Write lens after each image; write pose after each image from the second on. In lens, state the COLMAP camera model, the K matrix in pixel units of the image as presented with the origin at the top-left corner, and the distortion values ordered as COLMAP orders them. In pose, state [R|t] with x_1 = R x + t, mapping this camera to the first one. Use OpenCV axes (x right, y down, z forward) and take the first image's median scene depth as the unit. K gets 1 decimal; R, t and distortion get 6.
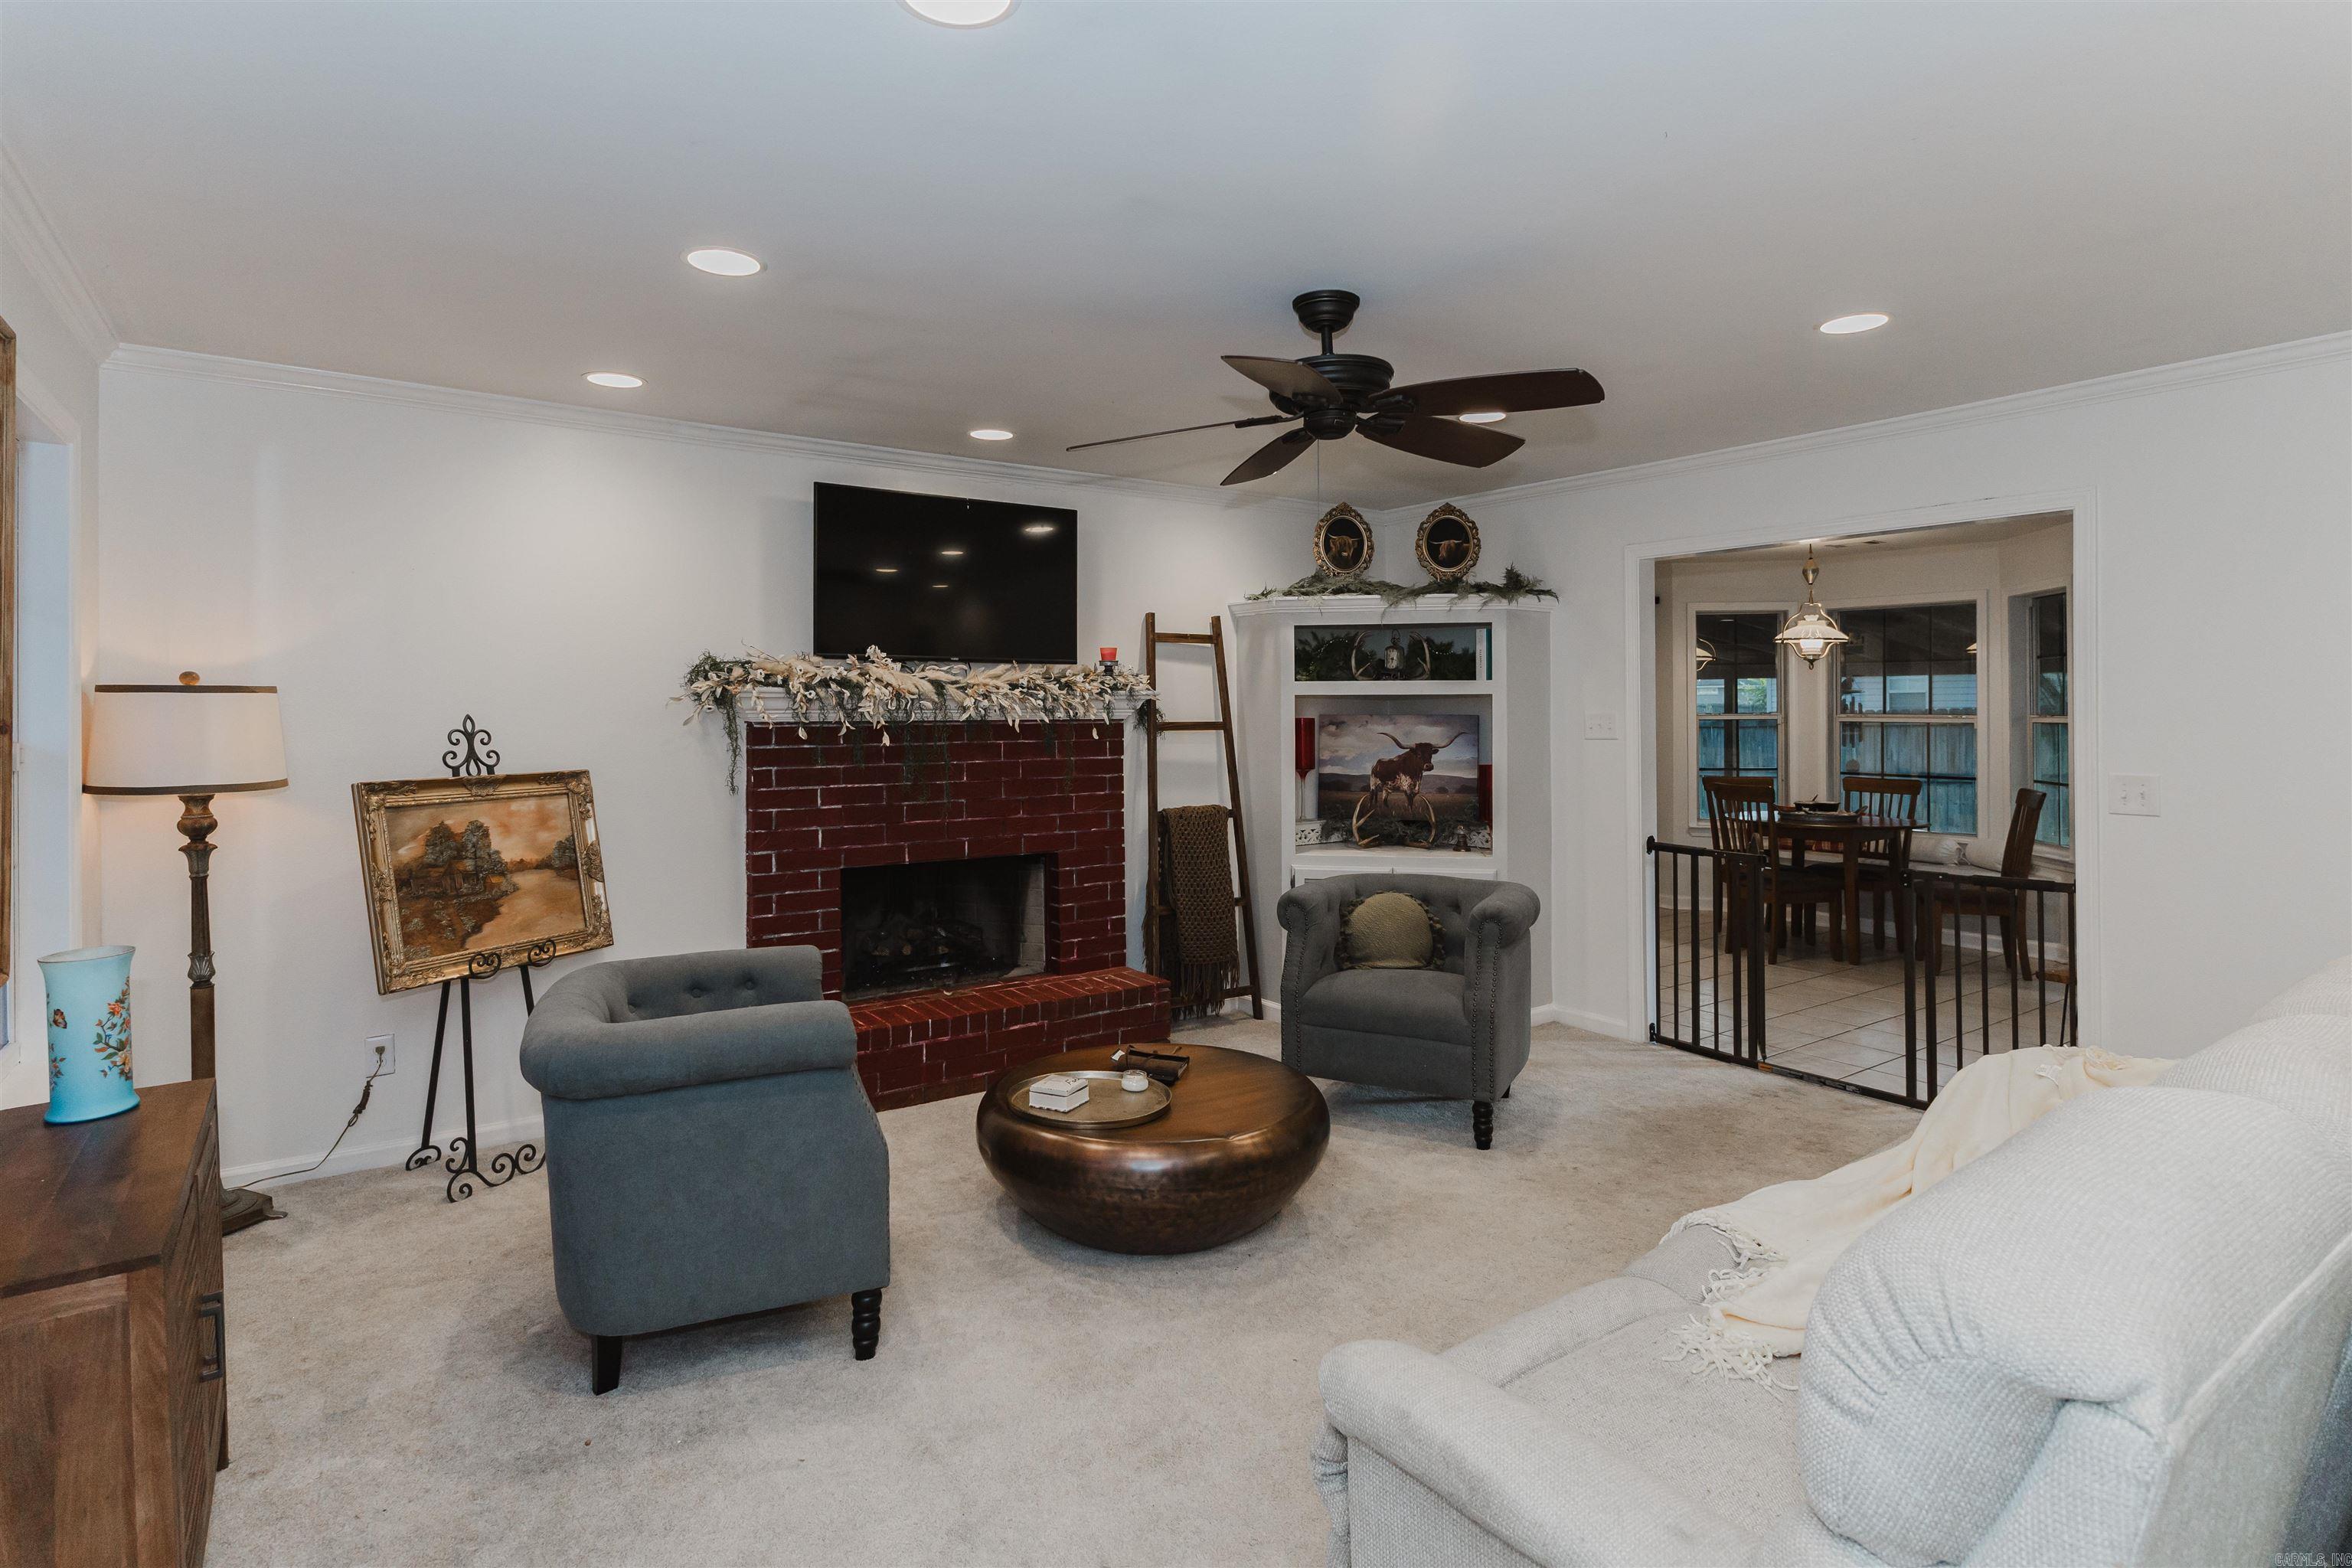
lens RADIAL K [[1183.3, 0, 1181.3], [0, 1183.3, 723.7], [0, 0, 1]] dist [0.001018, -0.000068]
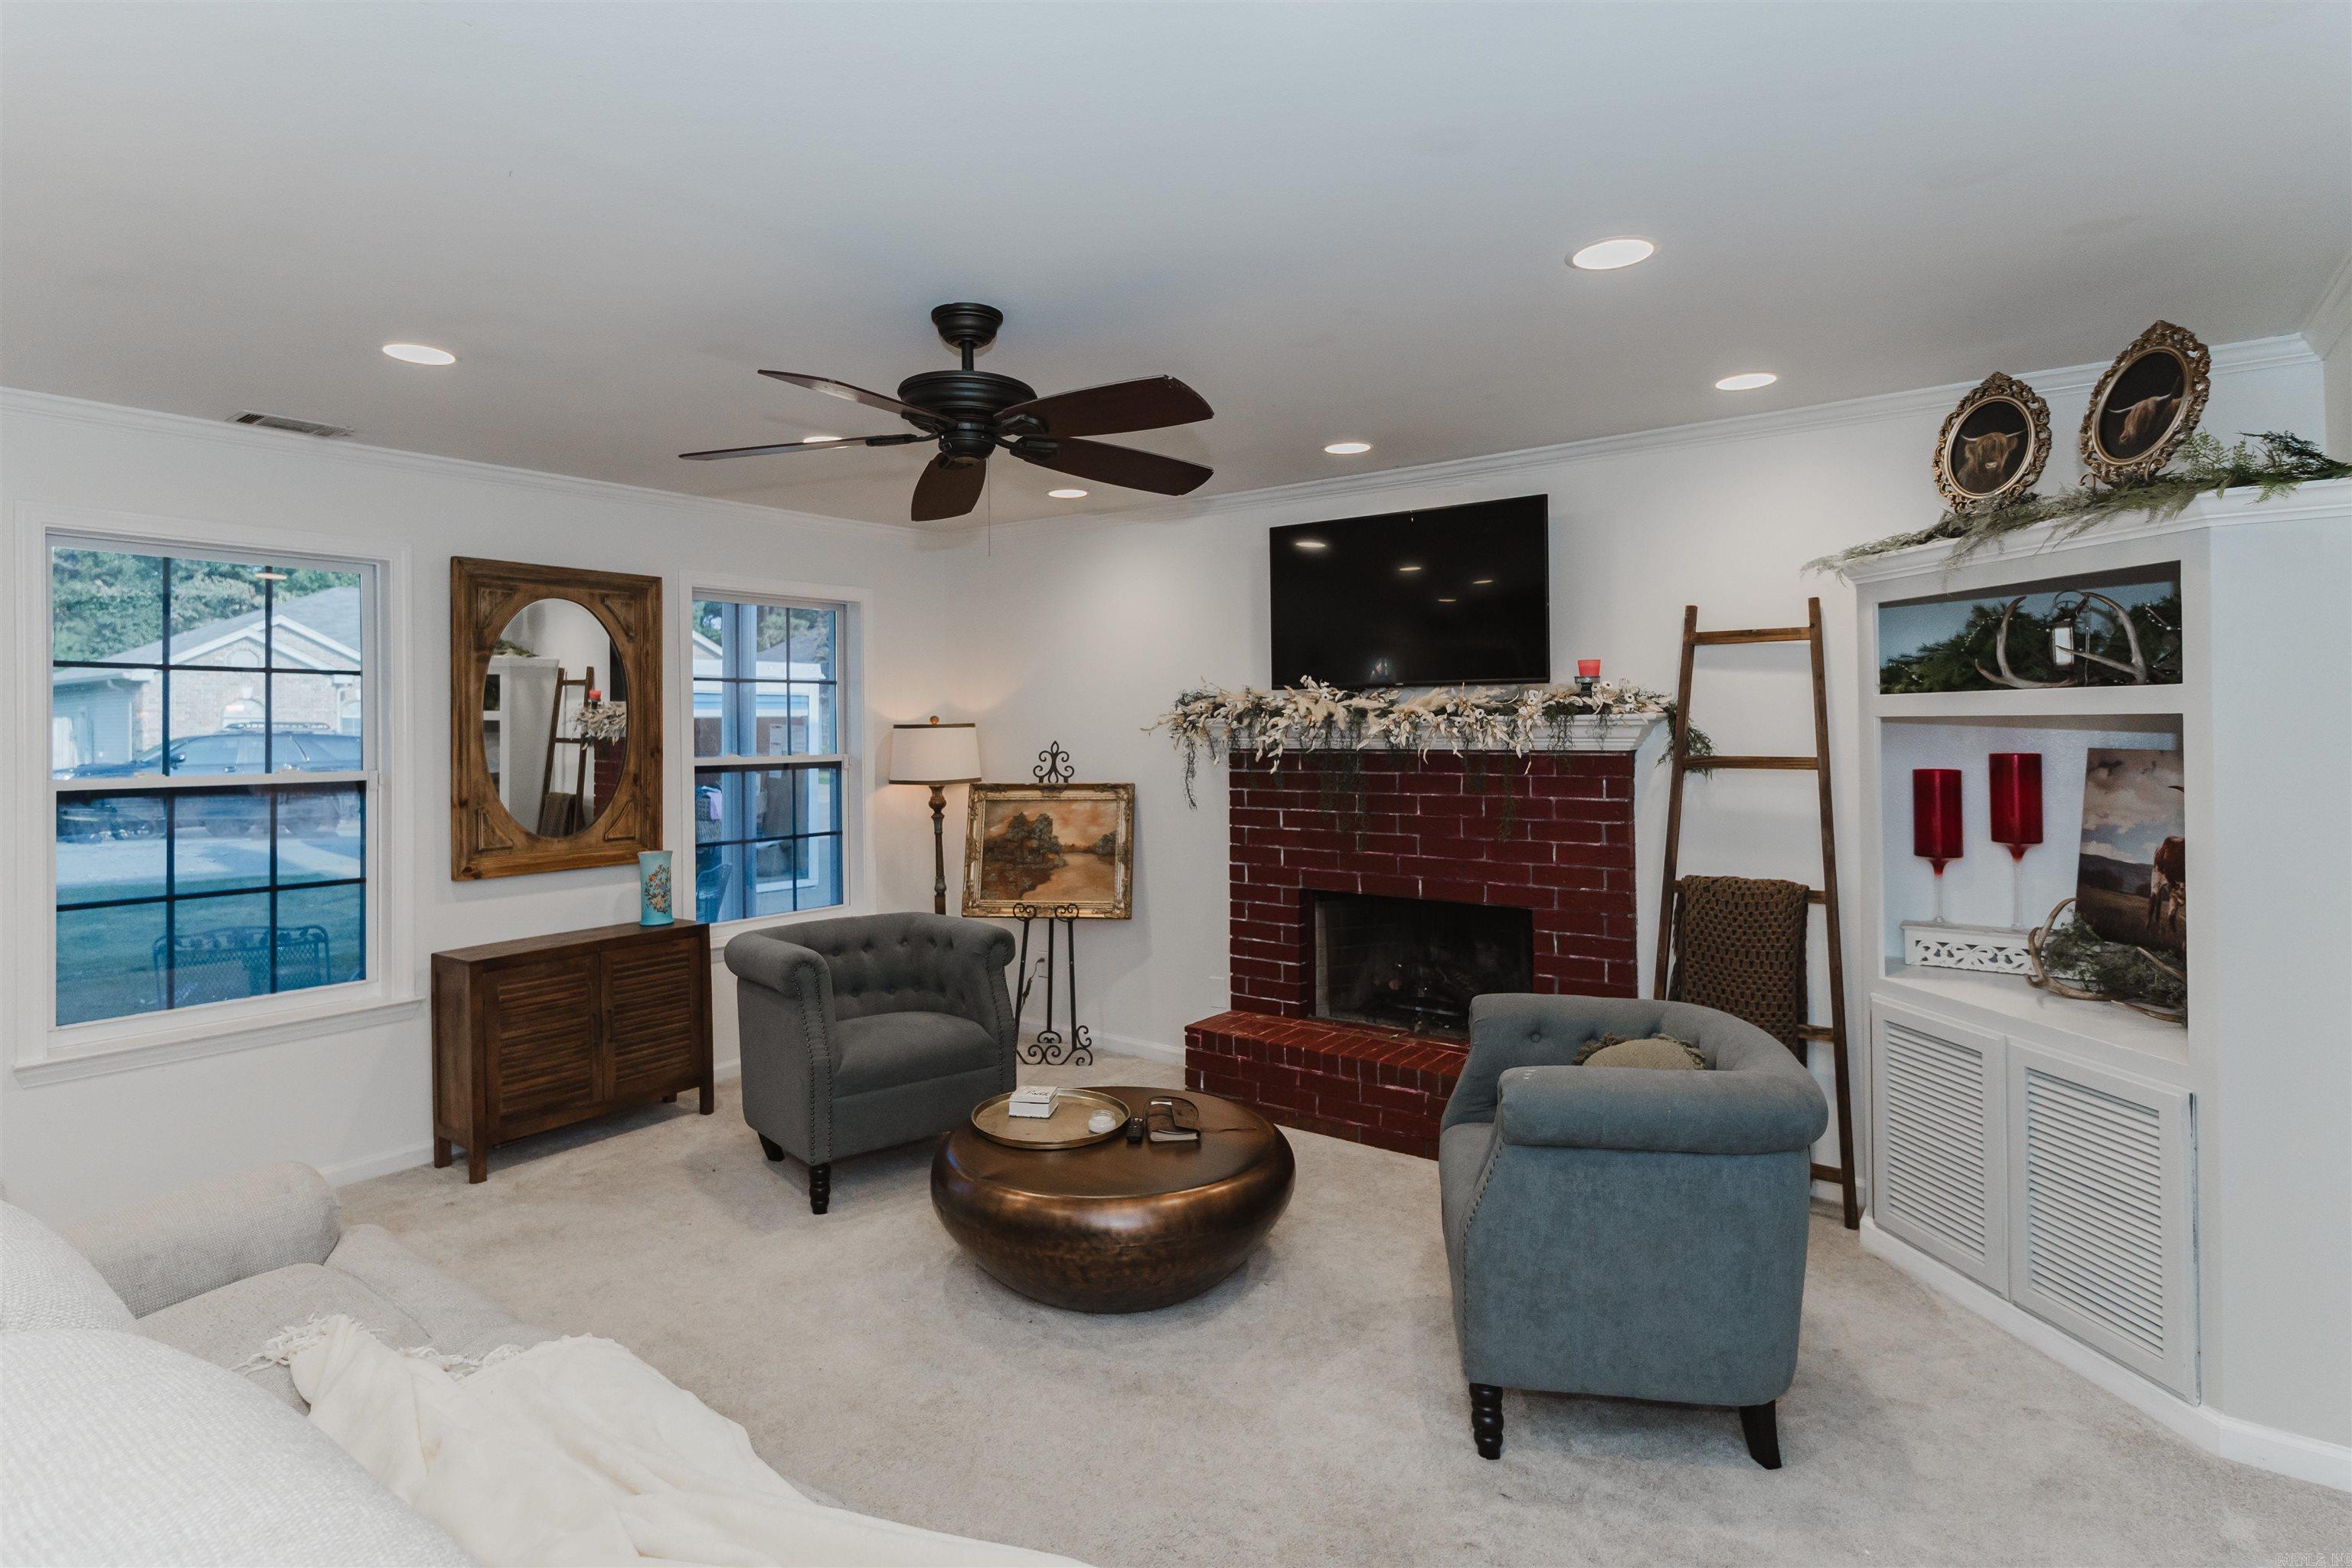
lens RADIAL K [[1183.3, 0, 1181.3], [0, 1183.3, 723.7], [0, 0, 1]] dist [0.001018, -0.000068]
pose [[0.319648, -0.000002, -0.947537, 0.655519], [-0.003392, 0.999994, -0.001147, -0.021834], [0.947530, 0.003581, 0.319646, 0.543102]]
